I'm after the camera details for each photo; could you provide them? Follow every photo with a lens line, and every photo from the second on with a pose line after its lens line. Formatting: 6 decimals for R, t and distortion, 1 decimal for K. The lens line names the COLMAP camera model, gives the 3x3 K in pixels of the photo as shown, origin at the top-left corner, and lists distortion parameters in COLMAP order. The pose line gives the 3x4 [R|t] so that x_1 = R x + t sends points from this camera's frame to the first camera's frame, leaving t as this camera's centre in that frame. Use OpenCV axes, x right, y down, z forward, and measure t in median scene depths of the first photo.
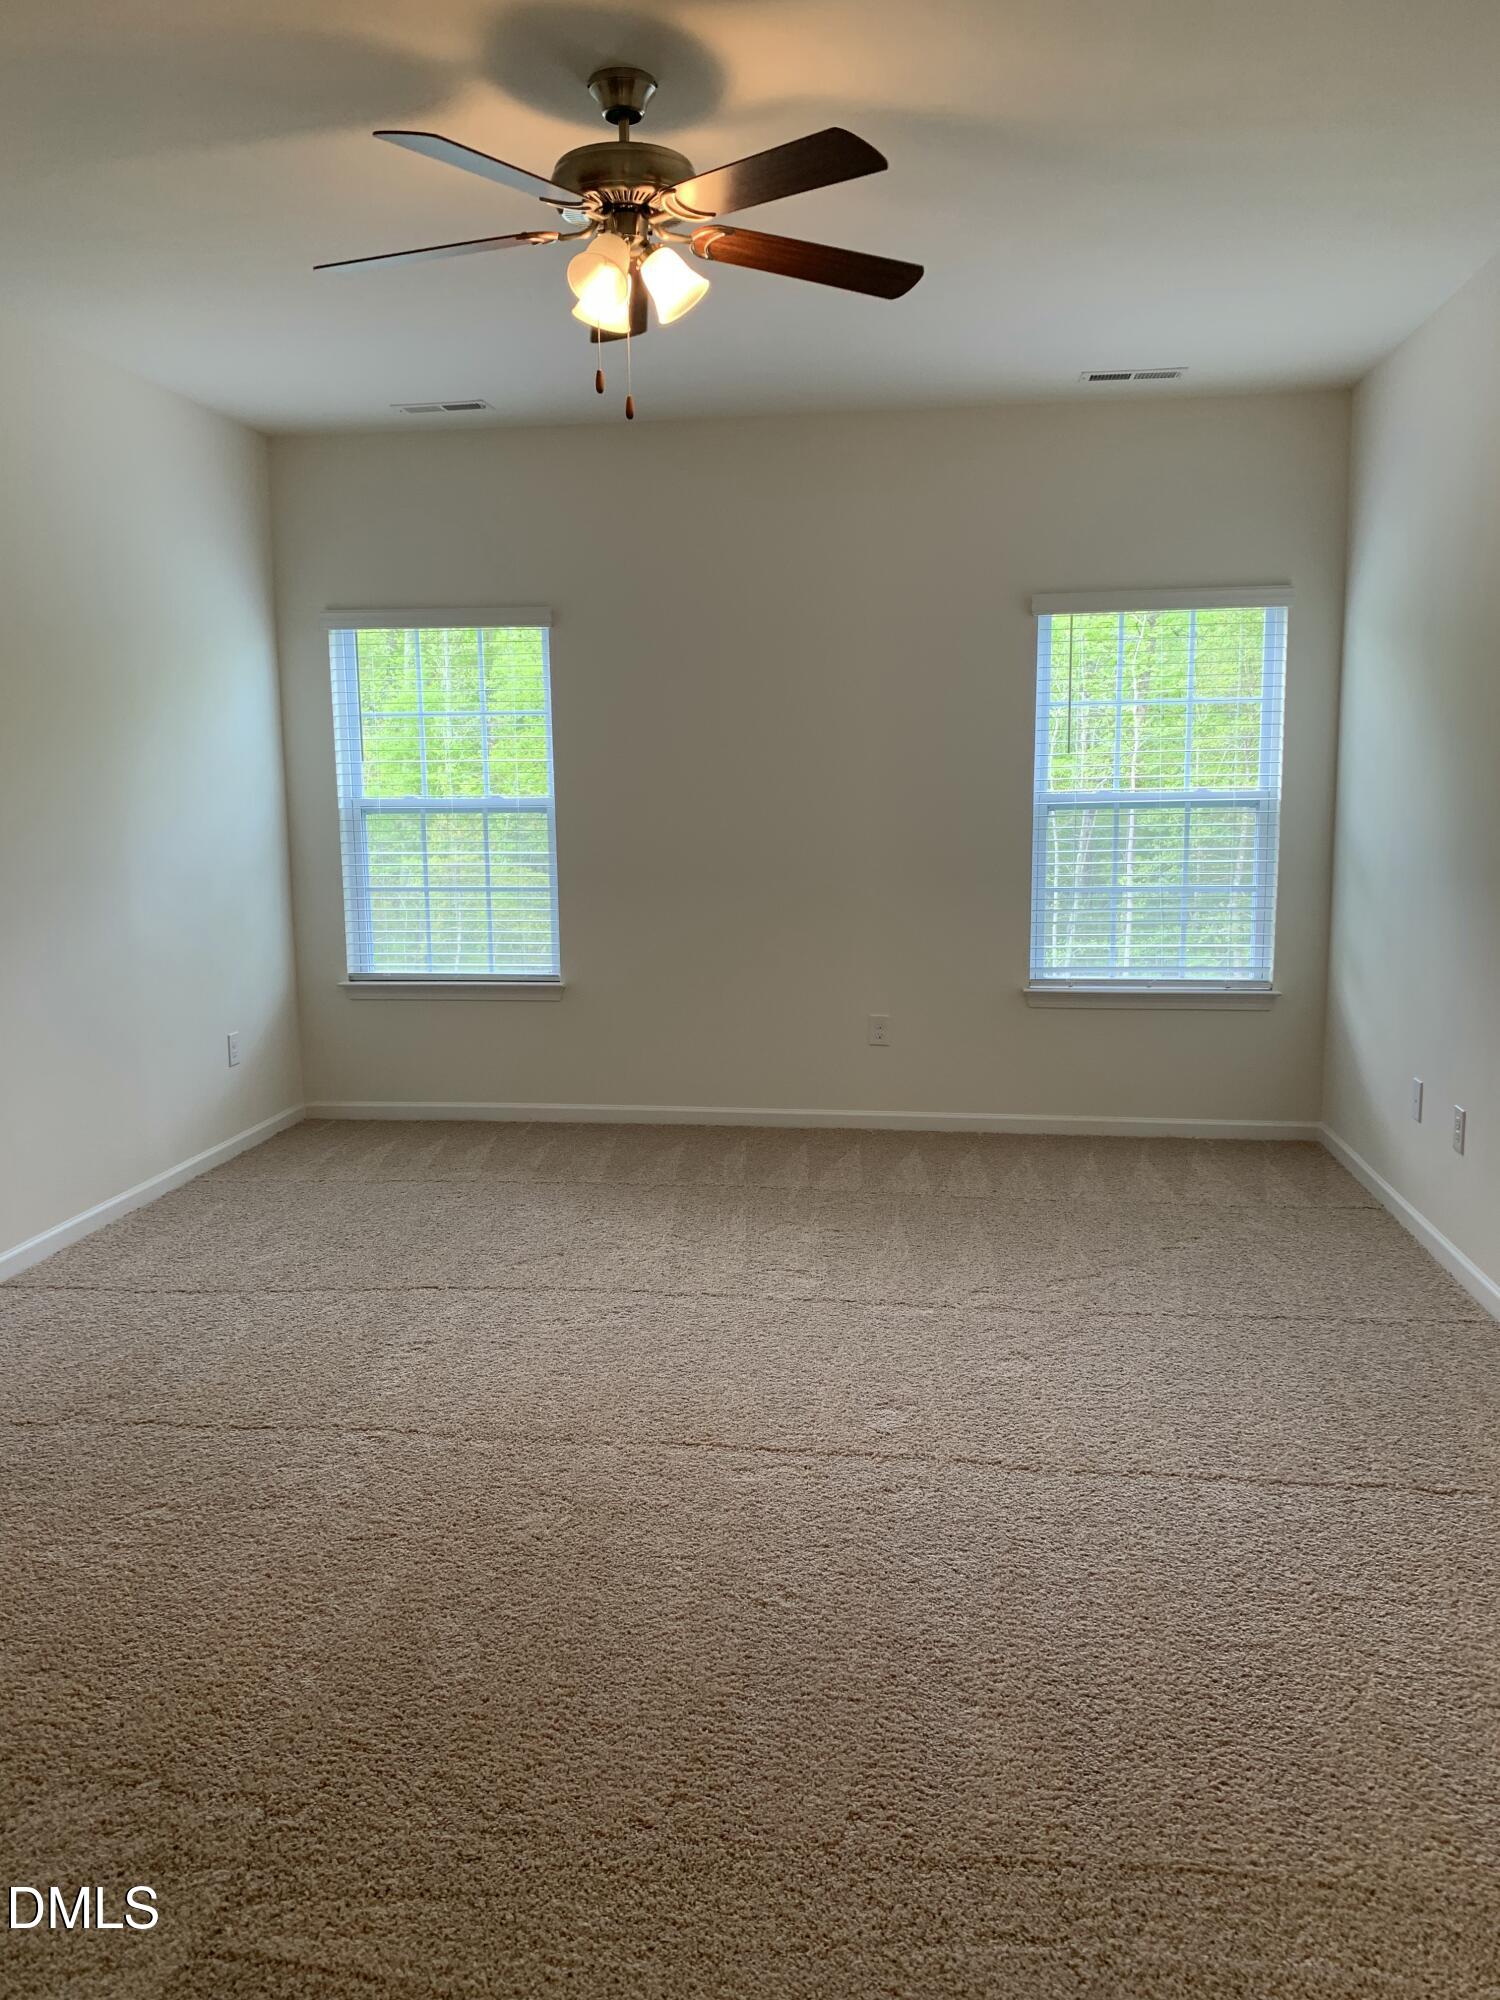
lens RADIAL K [[1521.7, 0, 738.1], [0, 1521.7, 1001.0], [0, 0, 1]] dist [0.039893, -0.062564]
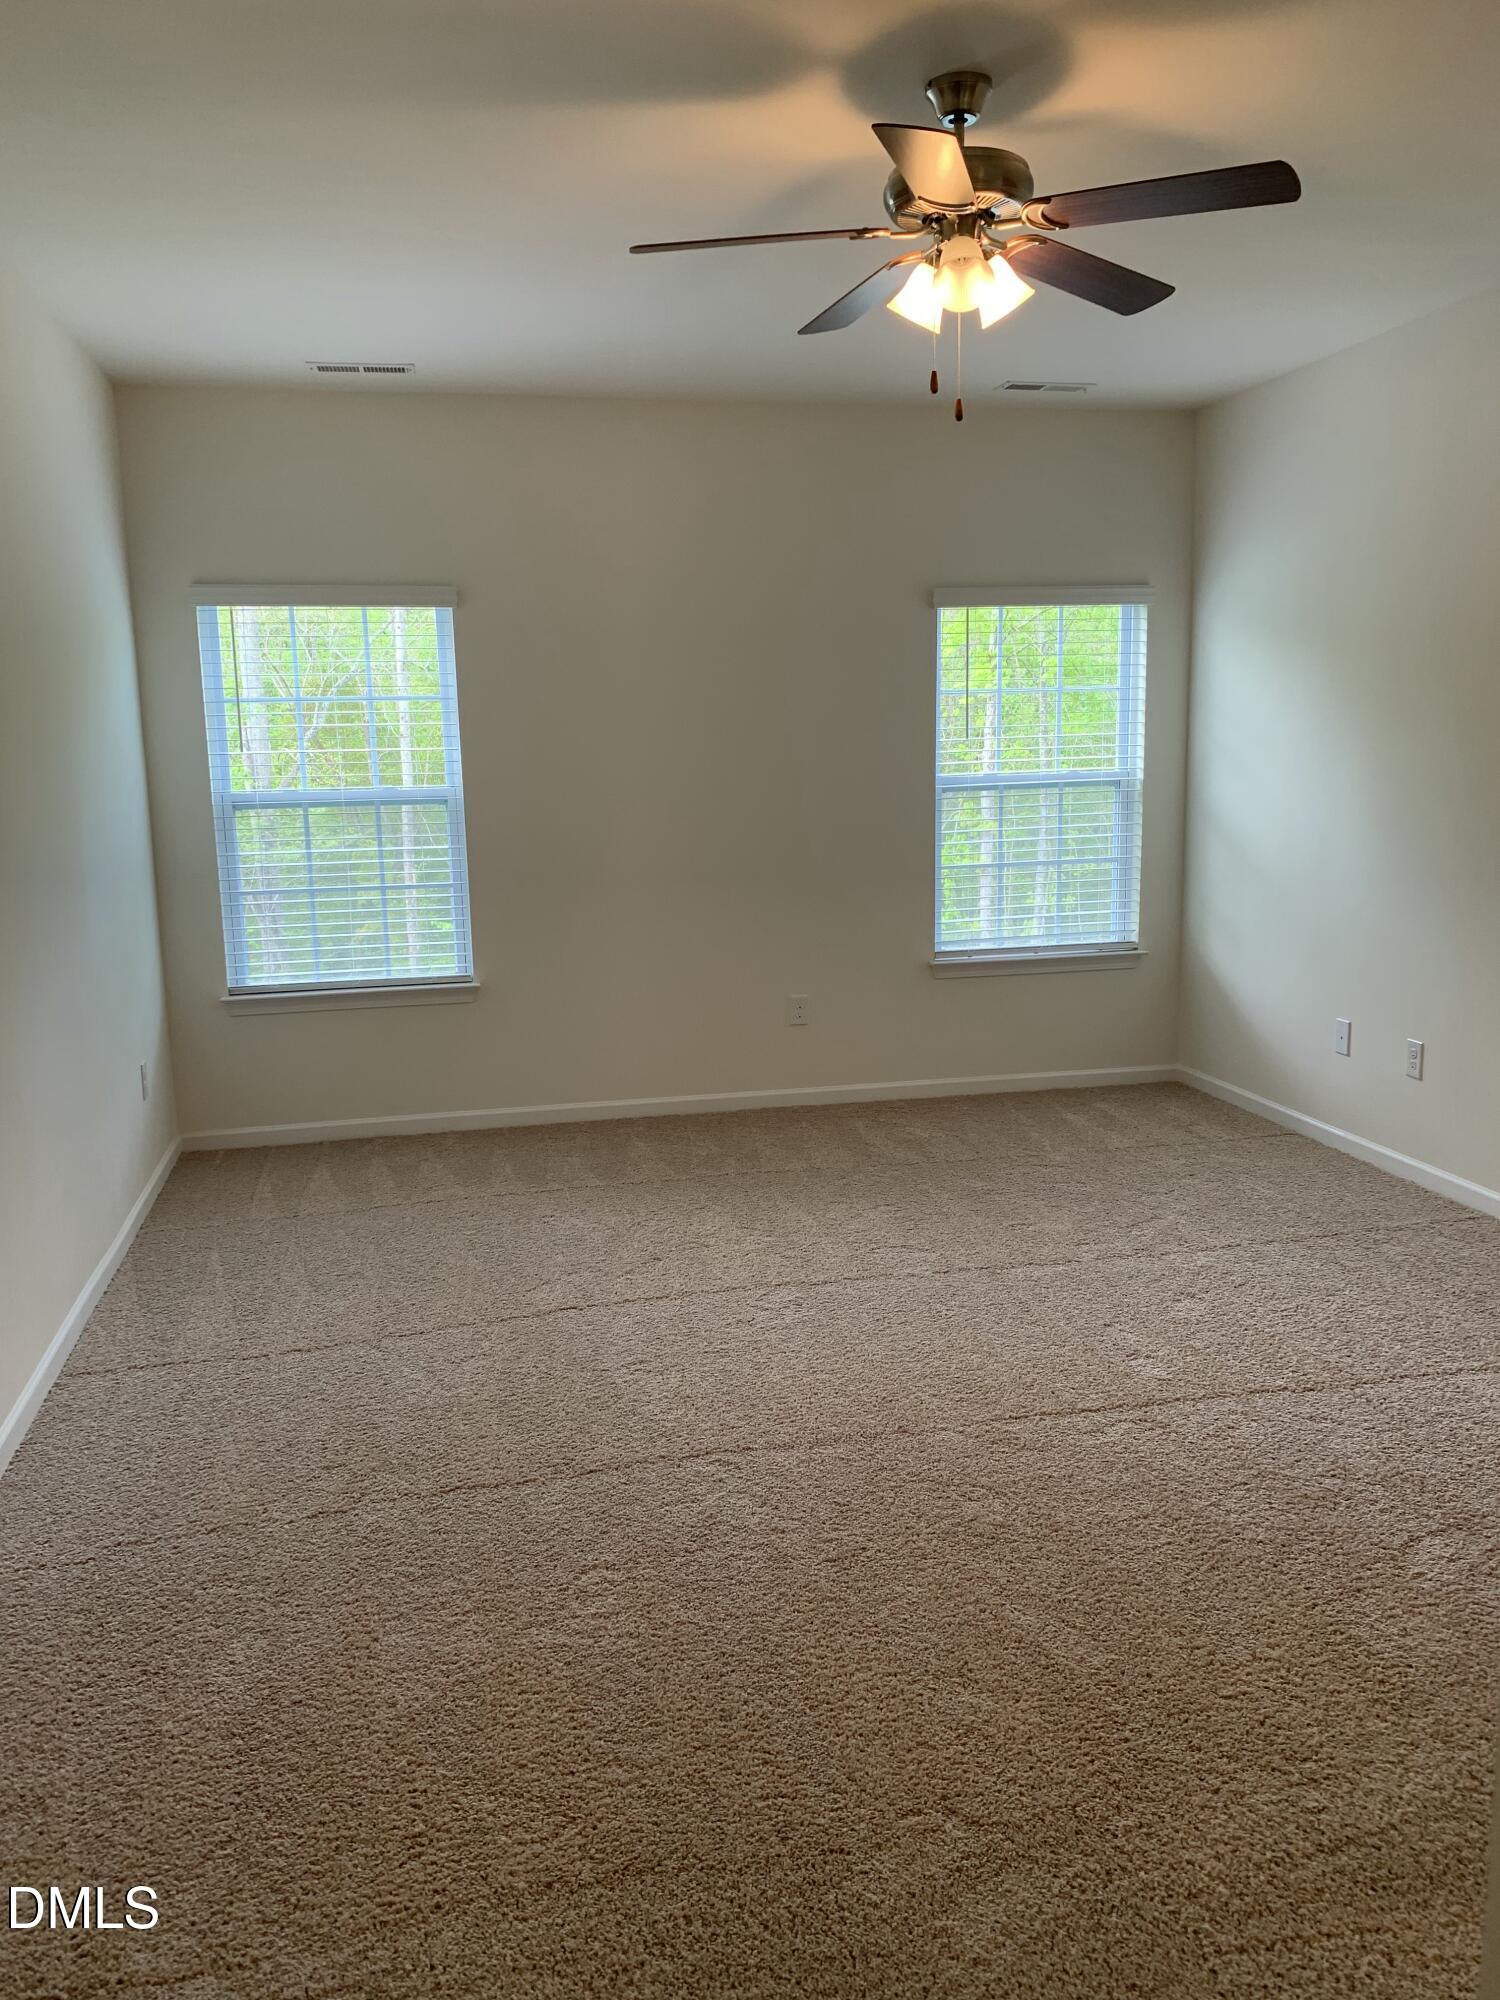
lens RADIAL K [[1521.7, 0, 738.2], [0, 1521.7, 1007.5], [0, 0, 1]] dist [0.039893, -0.062564]
pose [[0.939406, -0.068102, 0.335973, -0.304926], [0.060963, 0.997634, 0.031765, -0.018430], [-0.337342, -0.009358, 0.941336, 0.049223]]
